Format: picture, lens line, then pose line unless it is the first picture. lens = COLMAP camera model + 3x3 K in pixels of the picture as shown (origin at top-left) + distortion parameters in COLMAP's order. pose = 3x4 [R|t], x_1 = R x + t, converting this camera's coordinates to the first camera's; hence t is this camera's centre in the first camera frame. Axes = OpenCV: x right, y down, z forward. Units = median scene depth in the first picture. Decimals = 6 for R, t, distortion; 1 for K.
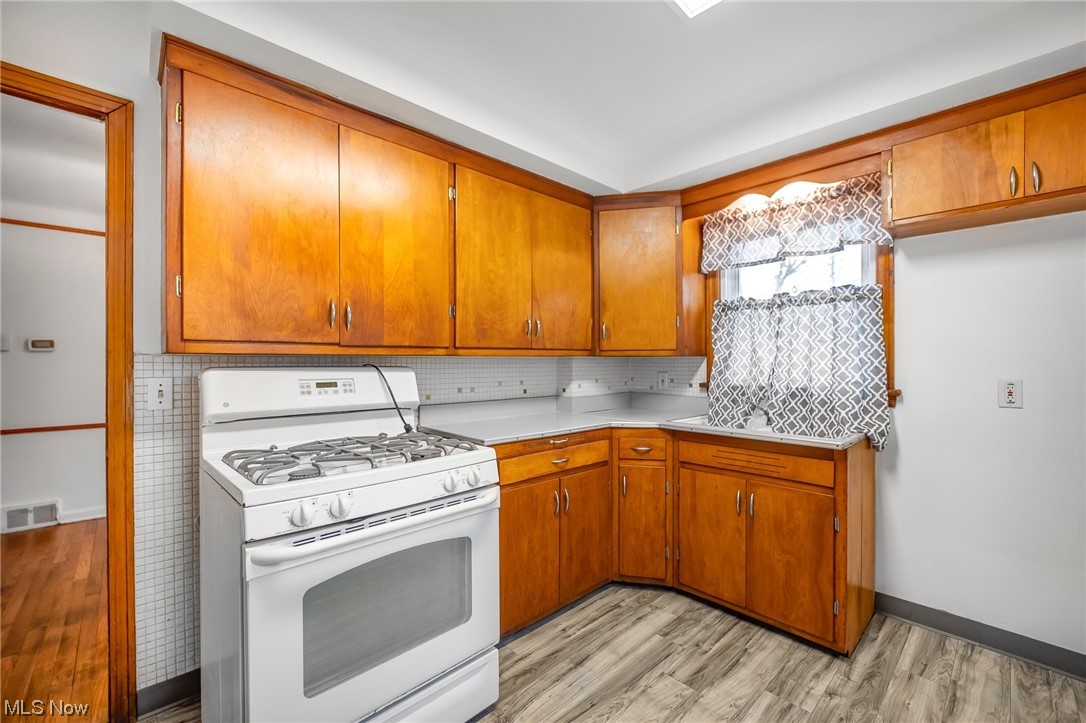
lens RADIAL K [[446.9, 0, 550.7], [0, 446.9, 362.8], [0, 0, 1]] dist [-0.010303, -0.000282]
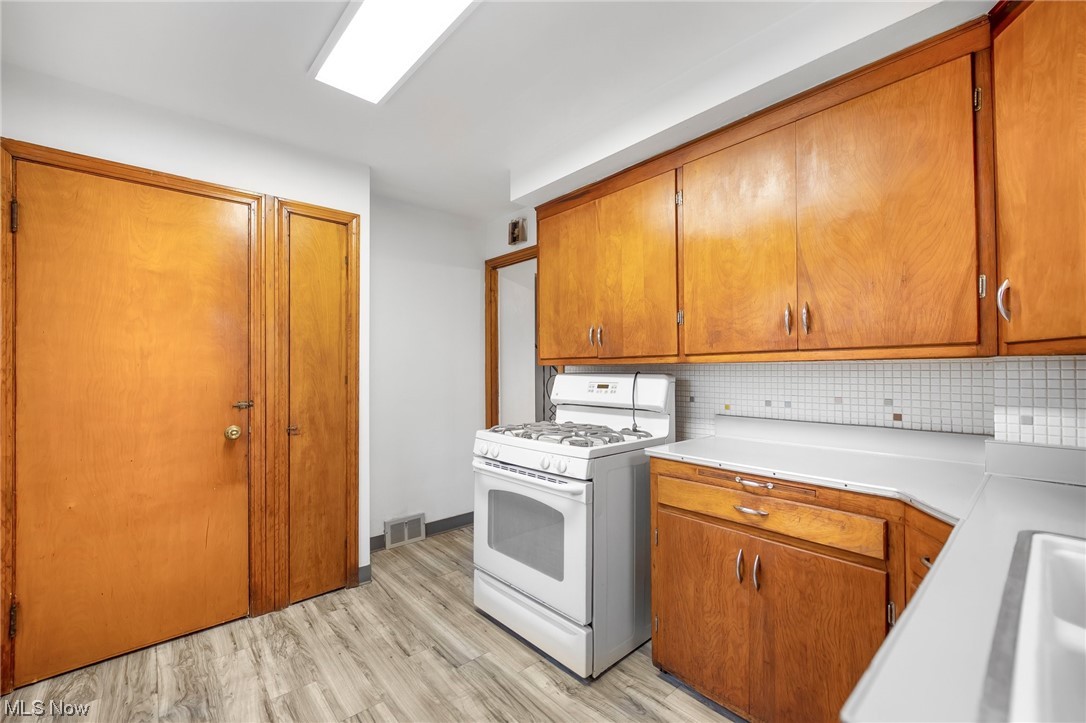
lens RADIAL K [[449.1, 0, 537.9], [0, 449.1, 367.6], [0, 0, 1]] dist [-0.010404, -0.000094]
pose [[-0.050292, -0.003458, -0.998729, 0.706282], [0.004100, 0.999985, -0.003669, -0.003831], [0.998726, -0.004279, -0.050277, 0.672550]]
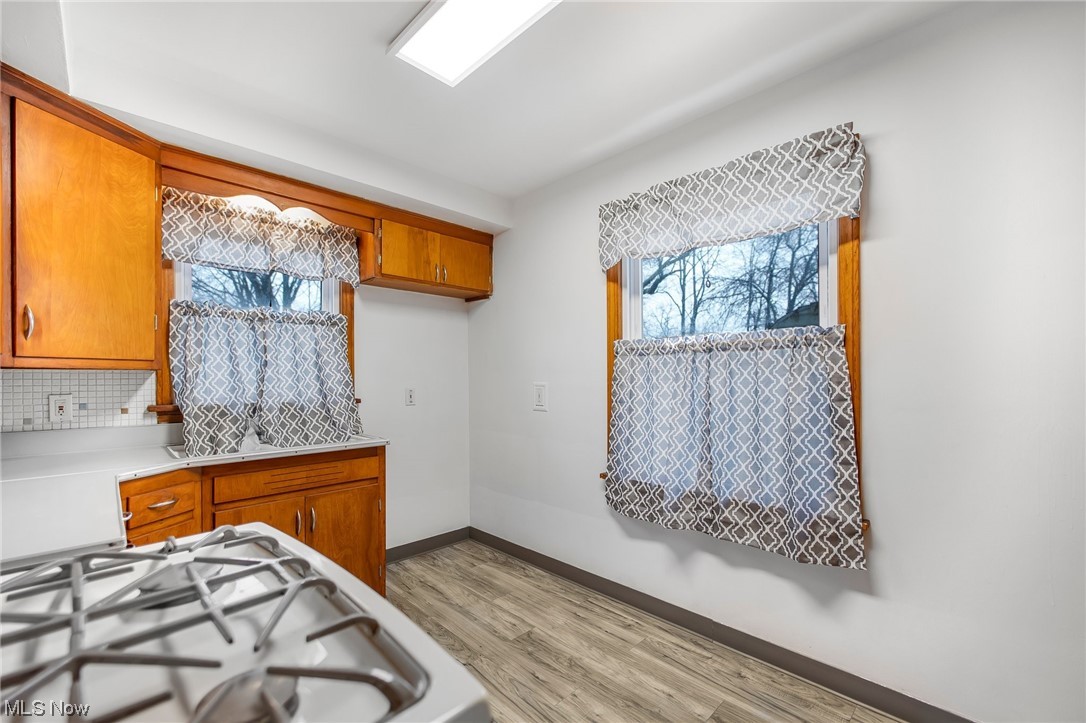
lens RADIAL K [[445.6, 0, 545.2], [0, 445.6, 377.5], [0, 0, 1]] dist [-0.010248, -0.000206]
pose [[-0.019624, -0.000605, 0.999807, -0.521985], [0.005366, 0.999985, 0.000710, 0.000903], [-0.999793, 0.005379, -0.019621, 0.455017]]
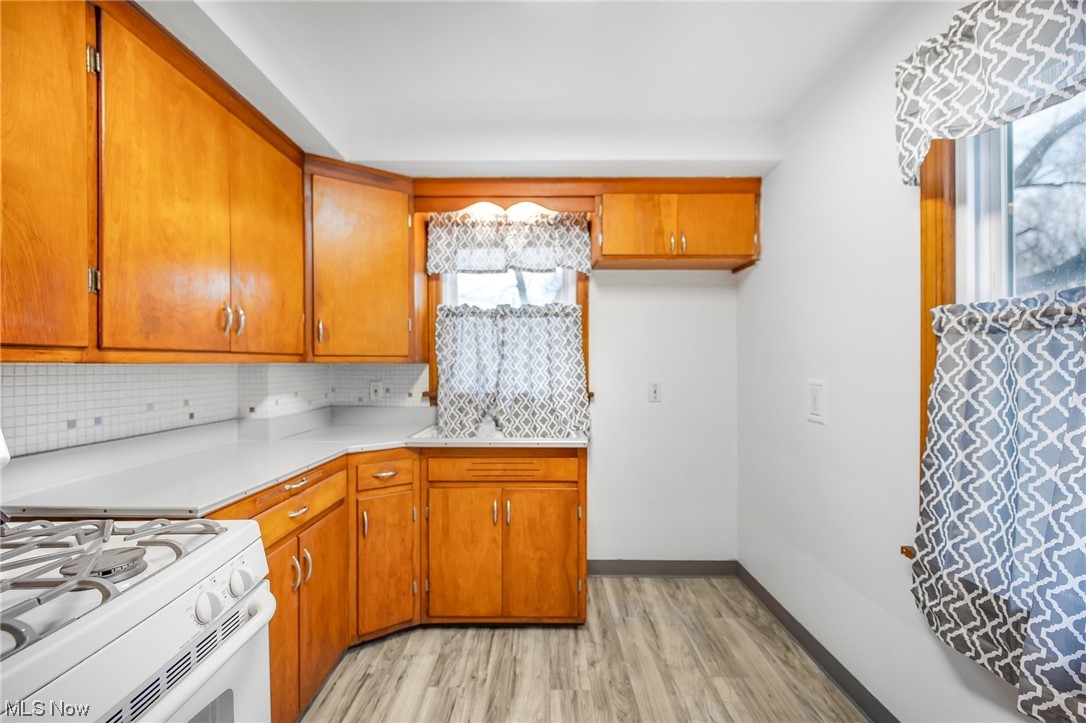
lens RADIAL K [[449.1, 0, 537.9], [0, 449.1, 367.6], [0, 0, 1]] dist [-0.010404, -0.000094]
pose [[0.699104, -0.003276, 0.715013, -0.210100], [0.000434, 0.999991, 0.004157, -0.011517], [-0.715020, -0.002596, 0.699099, 0.224661]]
